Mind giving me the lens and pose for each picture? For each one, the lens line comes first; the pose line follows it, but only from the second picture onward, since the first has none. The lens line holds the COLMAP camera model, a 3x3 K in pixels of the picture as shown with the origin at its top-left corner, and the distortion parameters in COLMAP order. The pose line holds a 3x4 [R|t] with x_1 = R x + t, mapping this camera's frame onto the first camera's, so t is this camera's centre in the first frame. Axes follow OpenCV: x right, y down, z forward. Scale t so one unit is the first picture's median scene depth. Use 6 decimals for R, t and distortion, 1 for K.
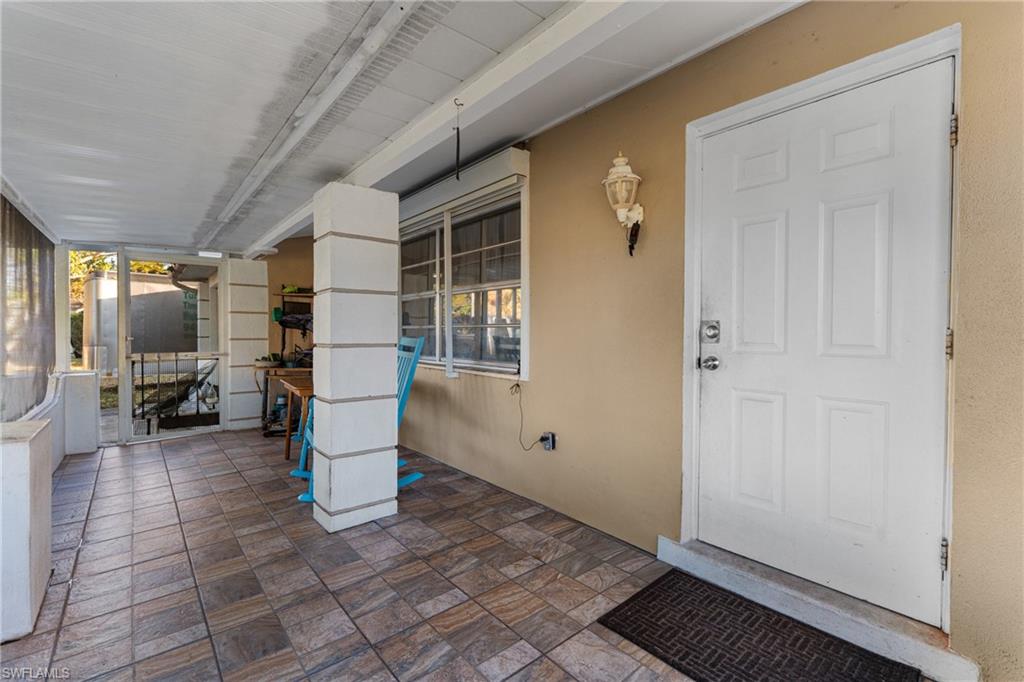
lens RADIAL K [[457.2, 0, 510.7], [0, 457.2, 338.8], [0, 0, 1]] dist [-0.000860, 0.000481]
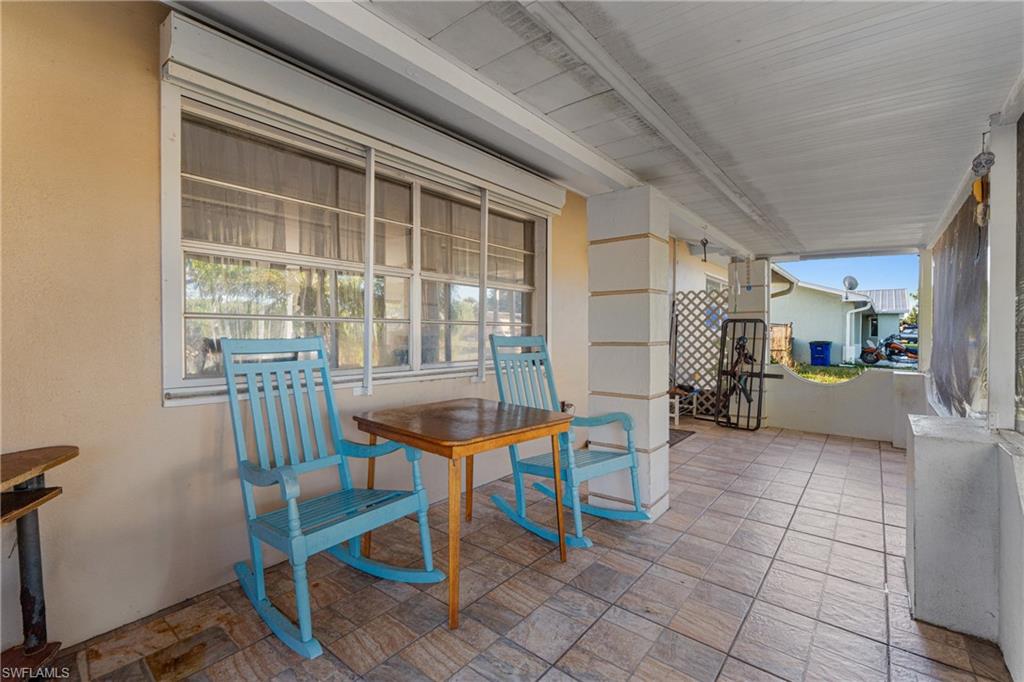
lens RADIAL K [[457.2, 0, 509.4], [0, 457.2, 339.7], [0, 0, 1]] dist [-0.000860, 0.000481]
pose [[-0.199143, -0.021101, 0.979743, -1.242085], [0.005460, 0.999729, 0.022642, -0.020066], [-0.979955, 0.009858, -0.198974, 1.404393]]
